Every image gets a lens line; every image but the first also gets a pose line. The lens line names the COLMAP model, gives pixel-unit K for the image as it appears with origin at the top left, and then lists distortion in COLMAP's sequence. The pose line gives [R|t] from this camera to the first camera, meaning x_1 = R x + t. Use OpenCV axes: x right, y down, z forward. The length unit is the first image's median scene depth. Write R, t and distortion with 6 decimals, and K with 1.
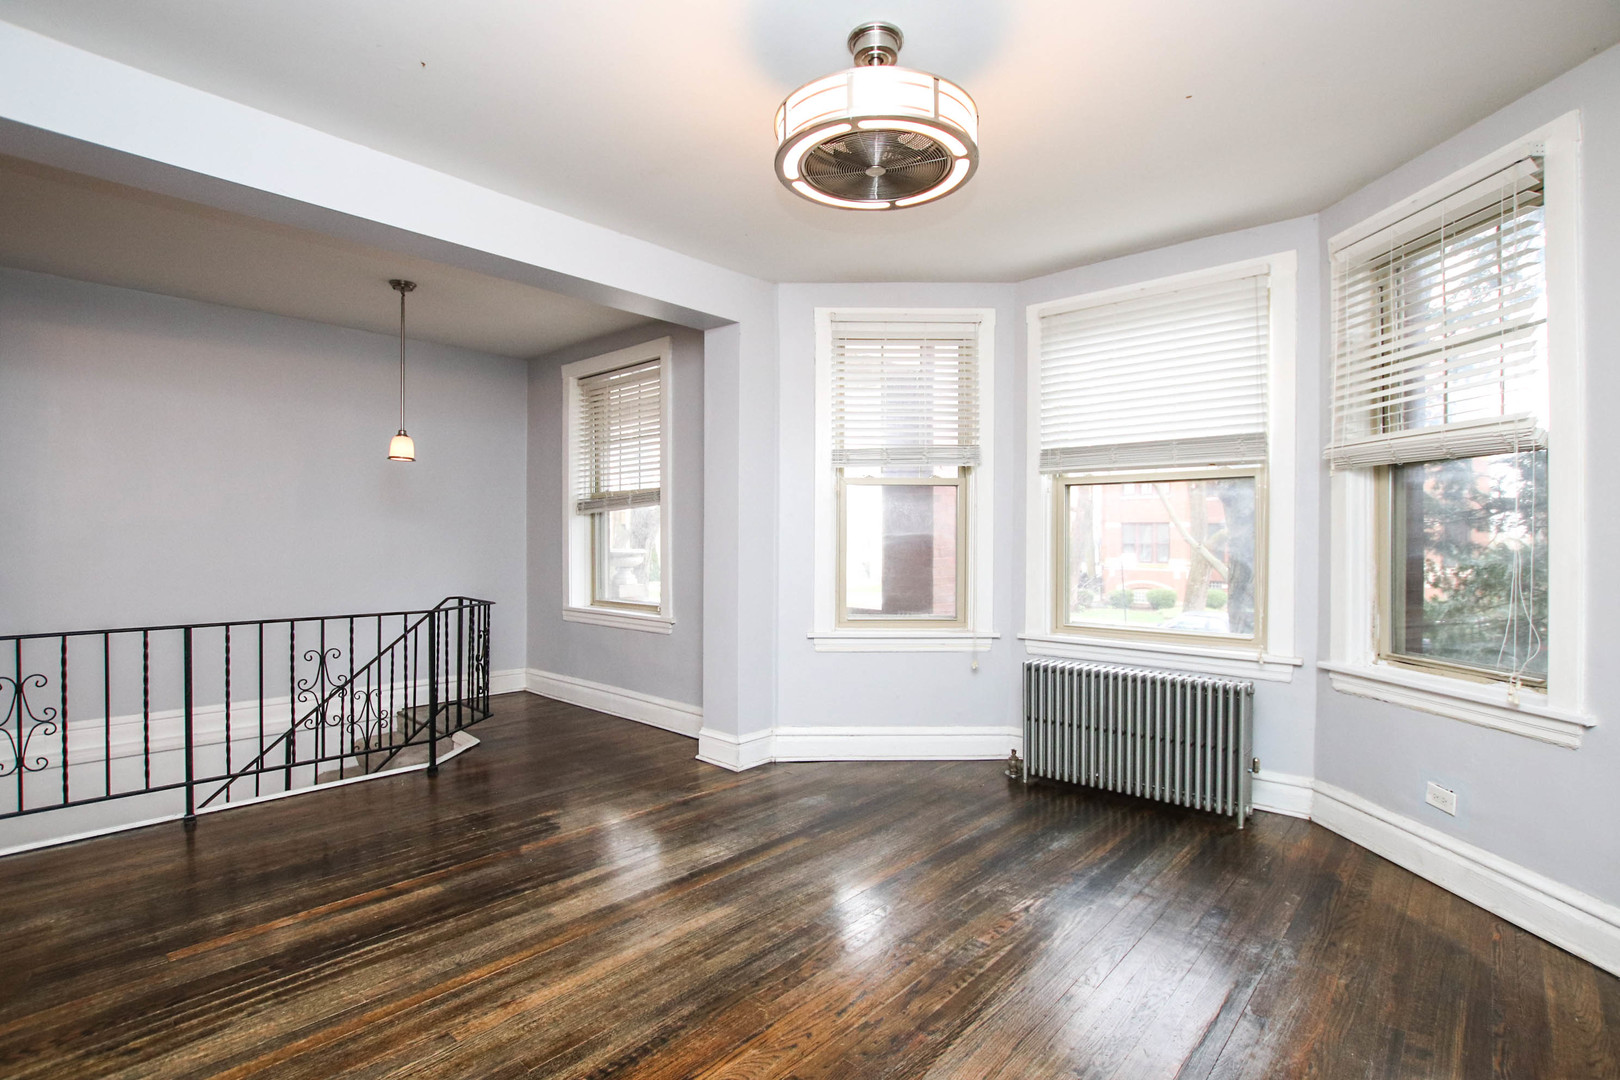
lens RADIAL K [[762.6, 0, 806.5], [0, 762.6, 547.2], [0, 0, 1]] dist [-0.028344, 0.000874]
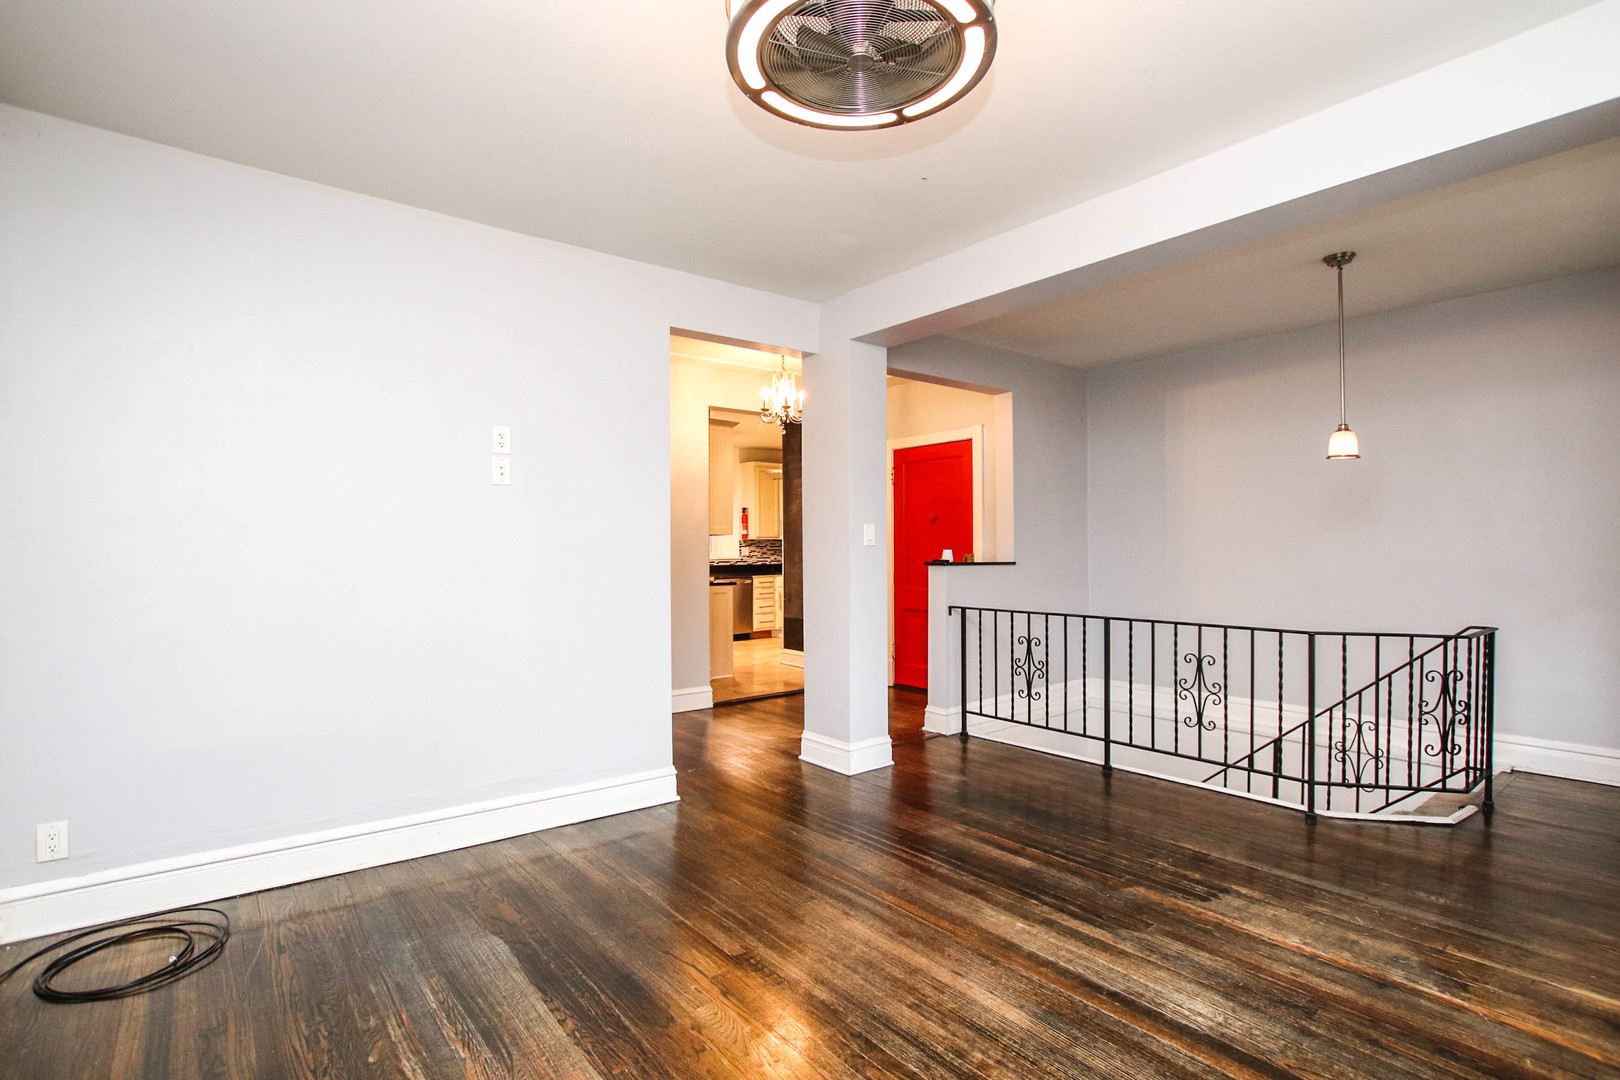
lens RADIAL K [[778.8, 0, 830.2], [0, 778.8, 540.8], [0, 0, 1]] dist [-0.002814, -0.000521]
pose [[-0.139226, -0.012681, -0.990179, 0.554966], [-0.005157, 0.999914, -0.012080, -0.008248], [0.990247, 0.003425, -0.139279, 0.689590]]
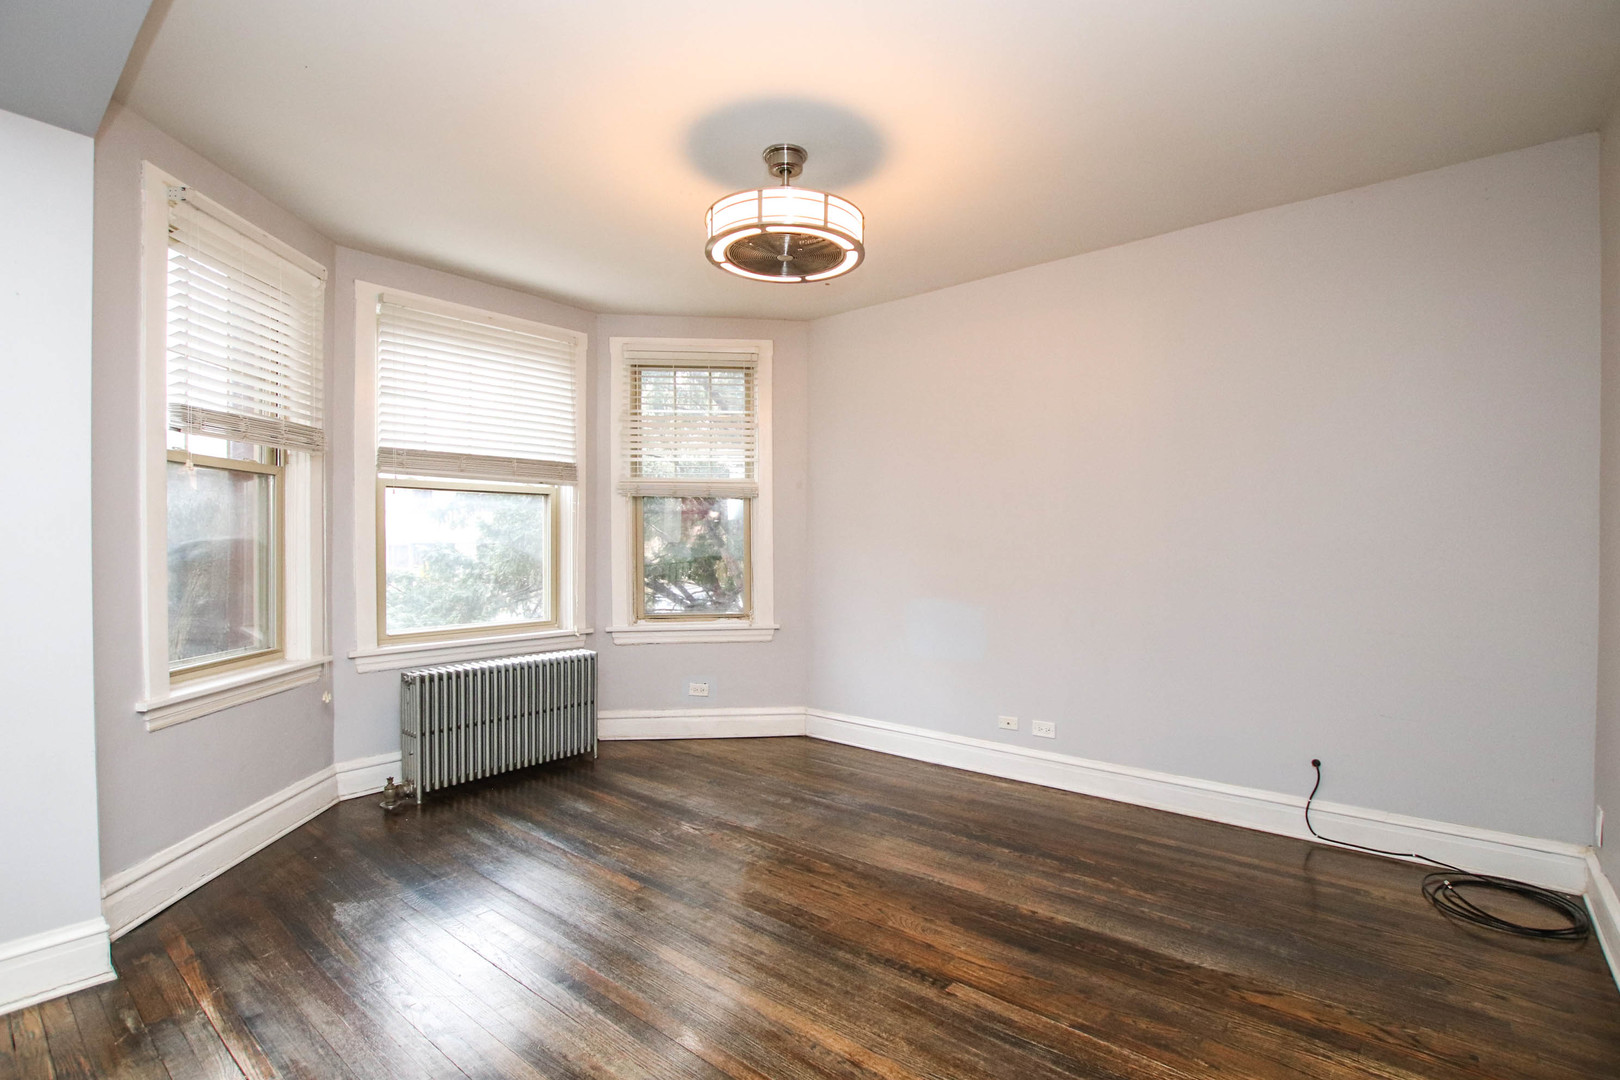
lens RADIAL K [[762.6, 0, 806.5], [0, 762.6, 547.2], [0, 0, 1]] dist [-0.028344, 0.000874]
pose [[-0.035229, -0.007226, 0.999353, -0.771479], [0.011219, 0.999908, 0.007626, -0.010161], [-0.999316, 0.011480, -0.035145, 0.646099]]
